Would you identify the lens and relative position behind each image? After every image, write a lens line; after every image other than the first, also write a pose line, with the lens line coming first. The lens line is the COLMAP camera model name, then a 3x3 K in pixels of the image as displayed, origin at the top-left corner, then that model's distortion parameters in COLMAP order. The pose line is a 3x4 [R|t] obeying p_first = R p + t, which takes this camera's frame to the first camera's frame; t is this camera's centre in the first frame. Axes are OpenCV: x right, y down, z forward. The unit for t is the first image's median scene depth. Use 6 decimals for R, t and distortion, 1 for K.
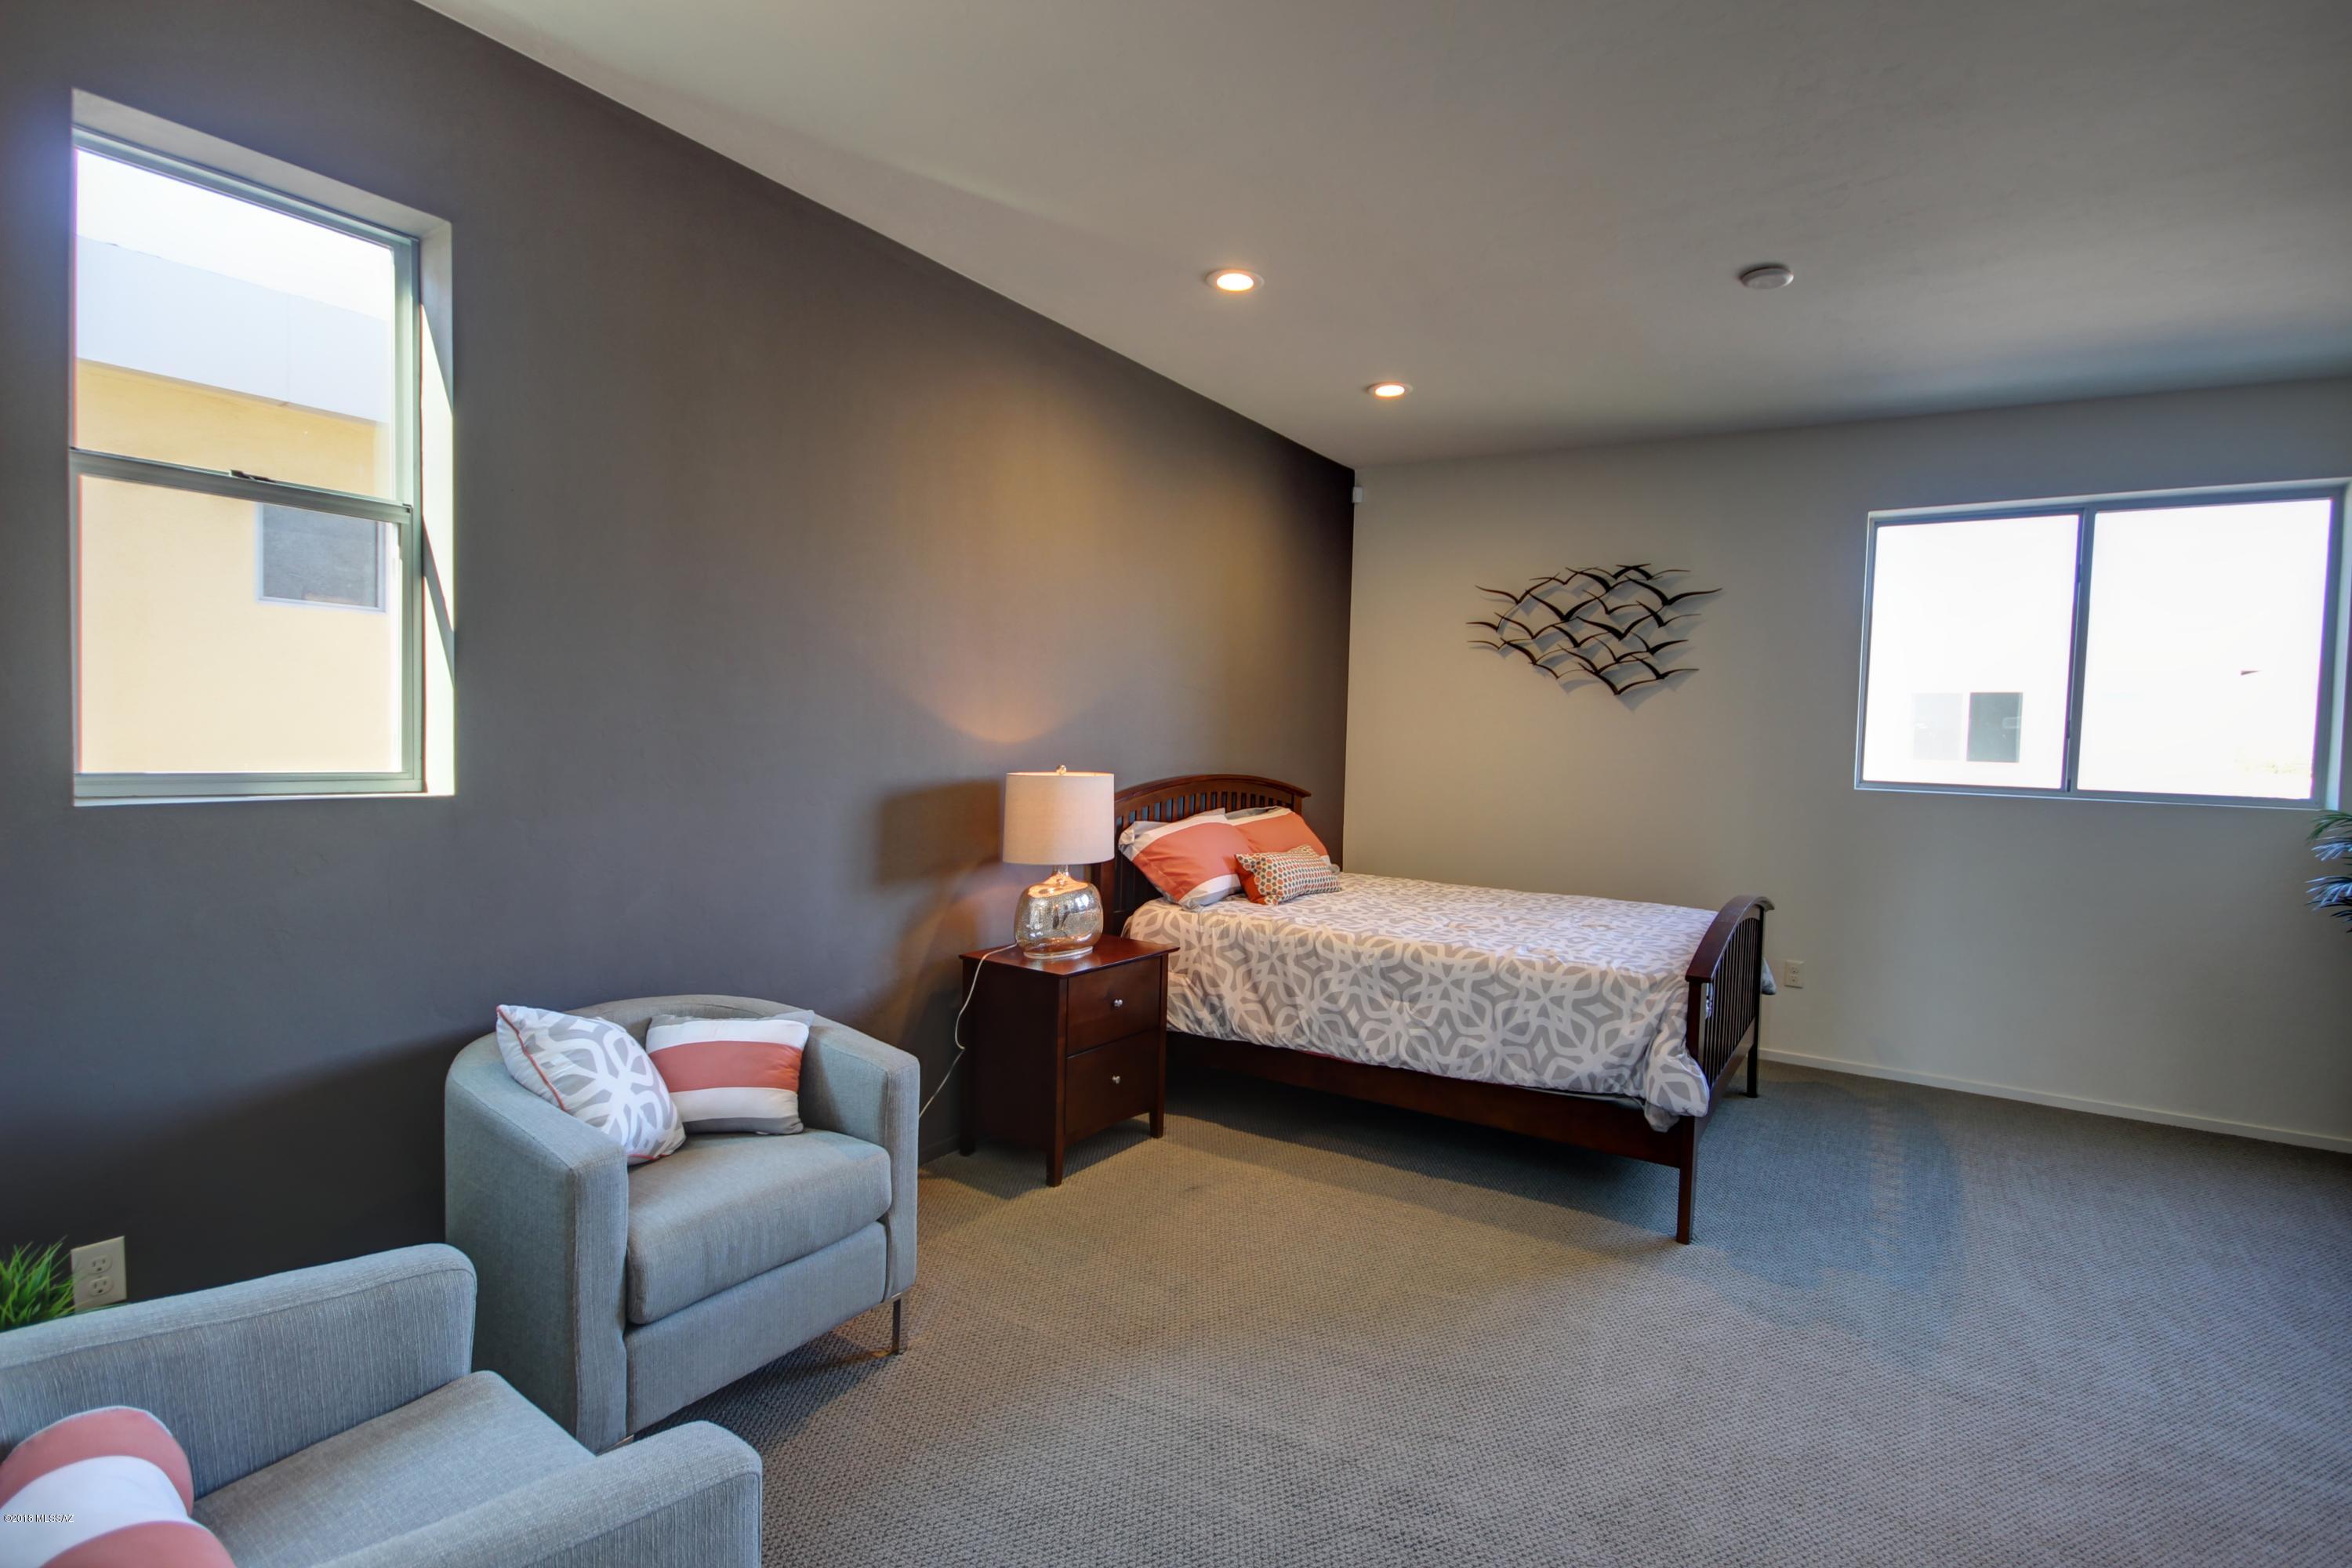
lens RADIAL K [[1134.1, 0, 1176.6], [0, 1134.1, 783.9], [0, 0, 1]] dist [-0.006882, 0.000377]
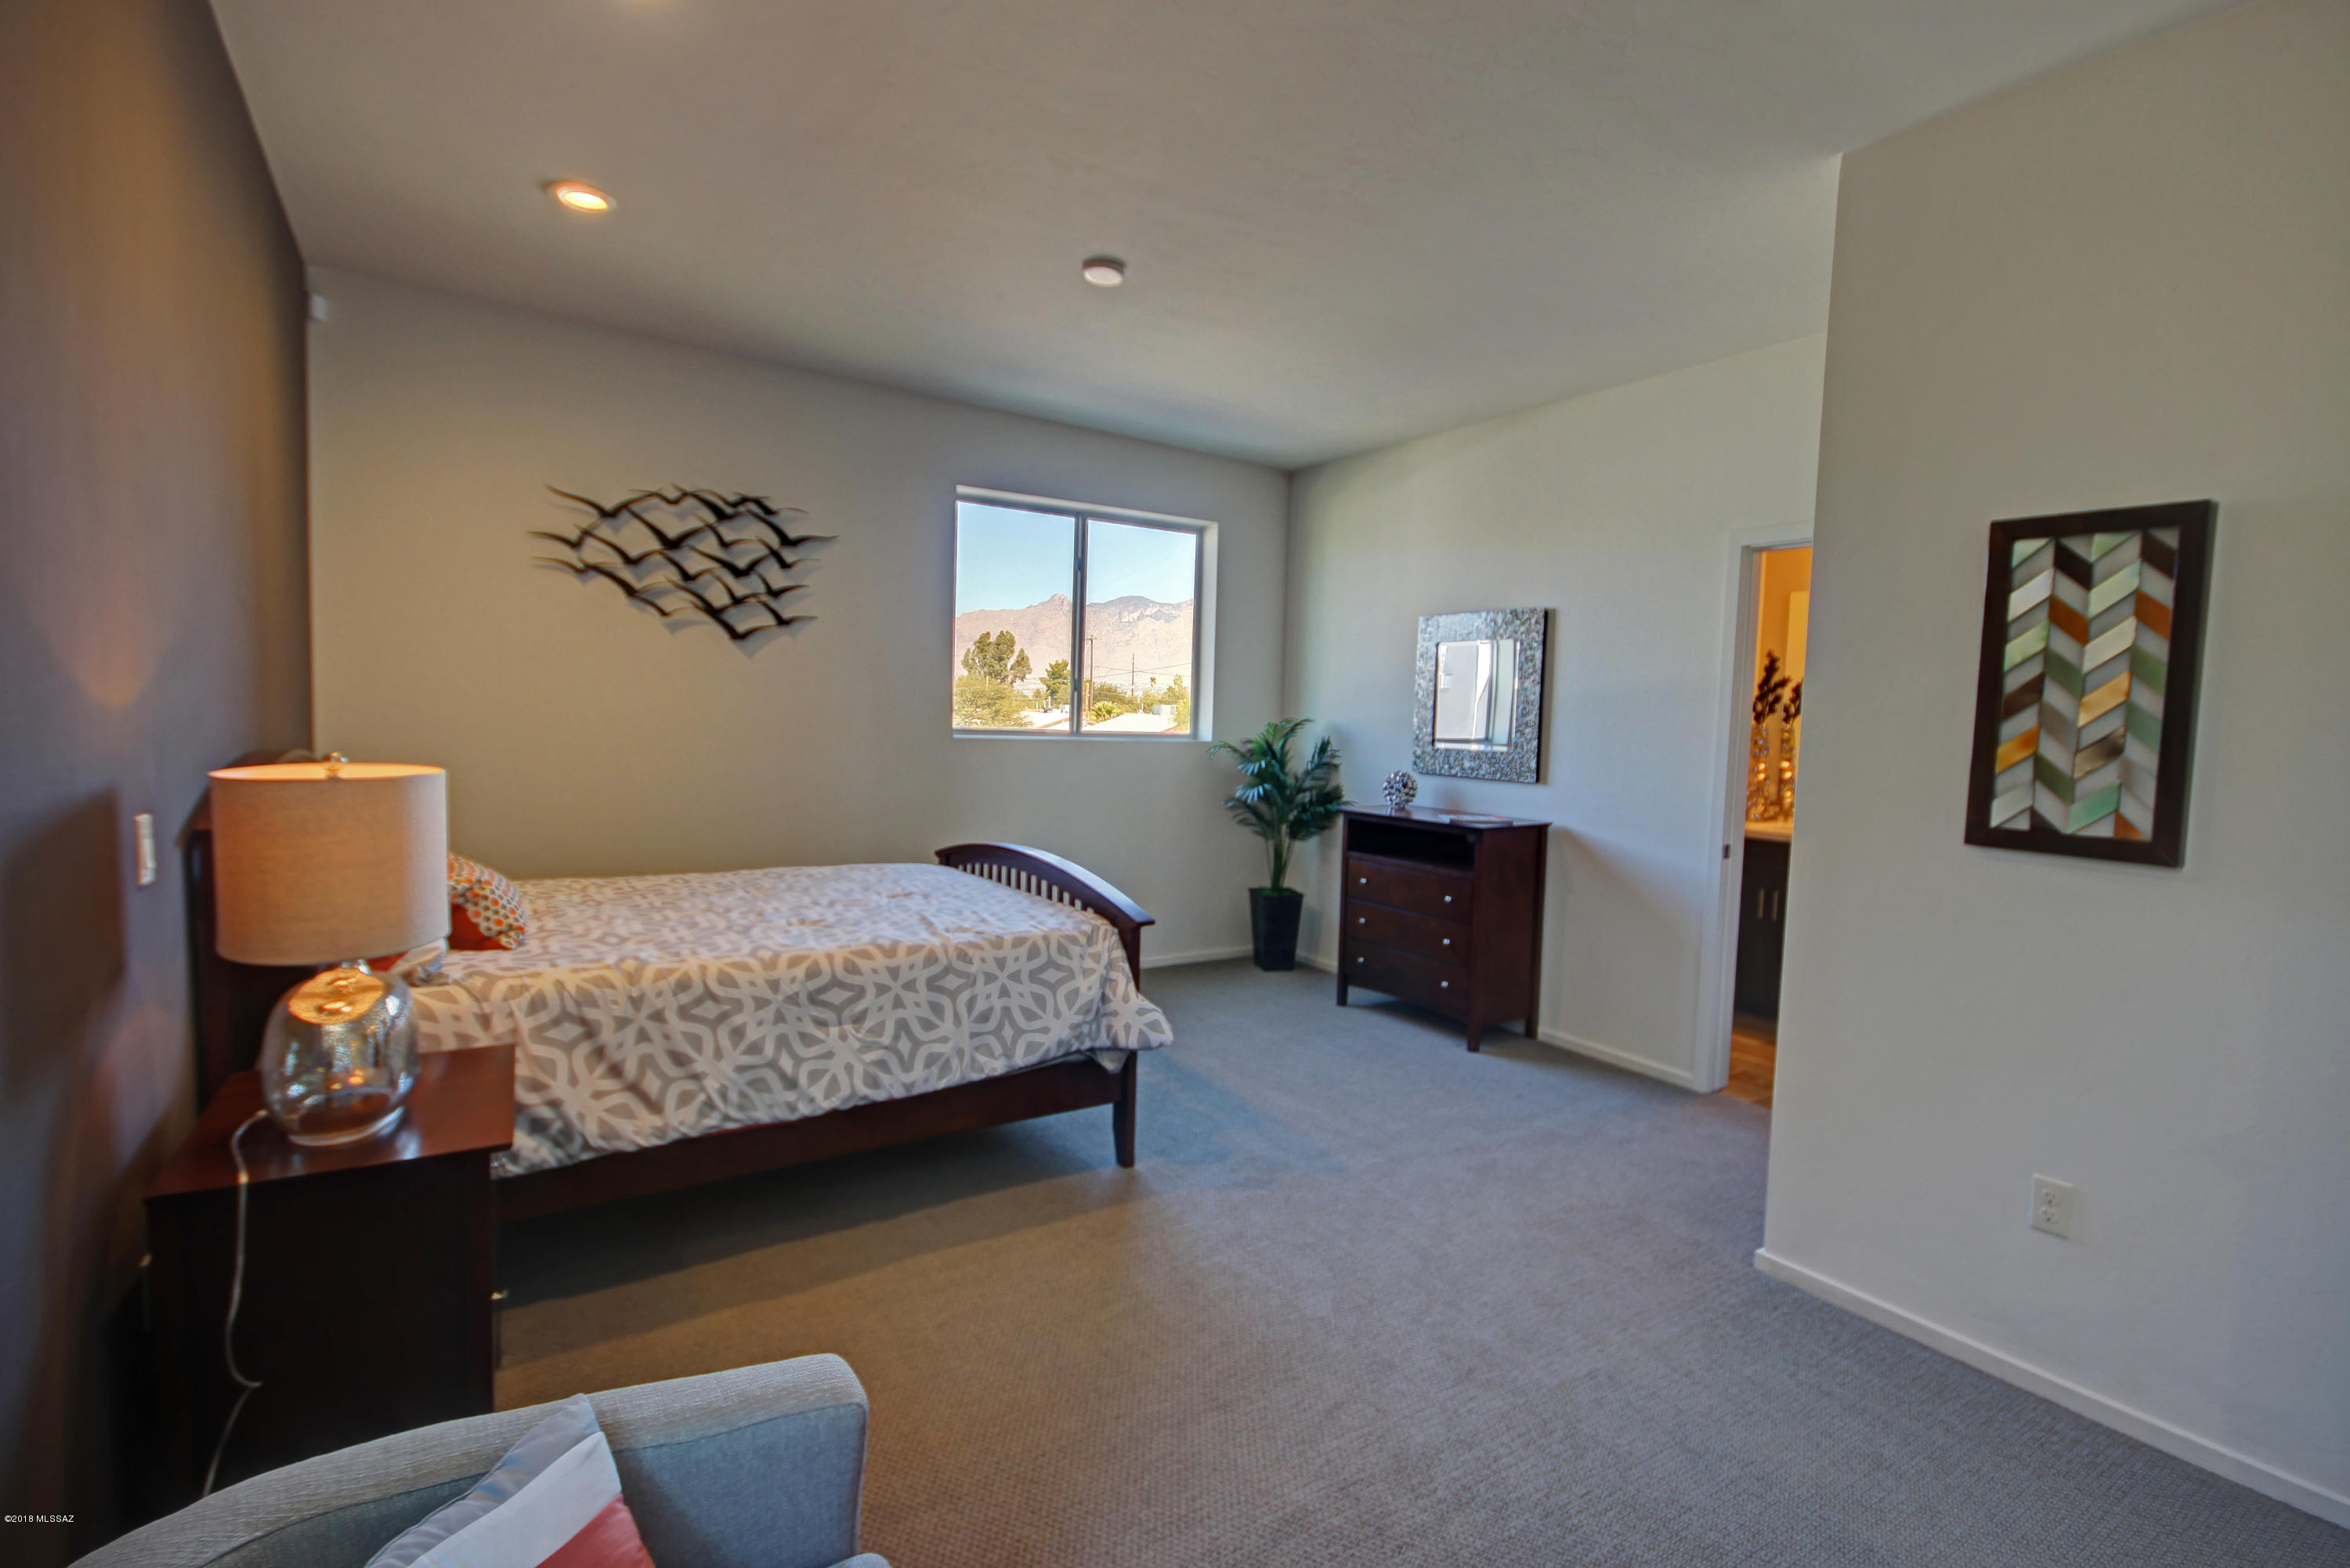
lens RADIAL K [[1133.1, 0, 1197.9], [0, 1133.1, 780.3], [0, 0, 1]] dist [-0.006882, 0.000377]
pose [[0.364511, -0.071200, 0.928473, -0.426184], [0.016686, 0.997412, 0.069936, -0.032704], [-0.931050, -0.010000, 0.364756, 0.454281]]
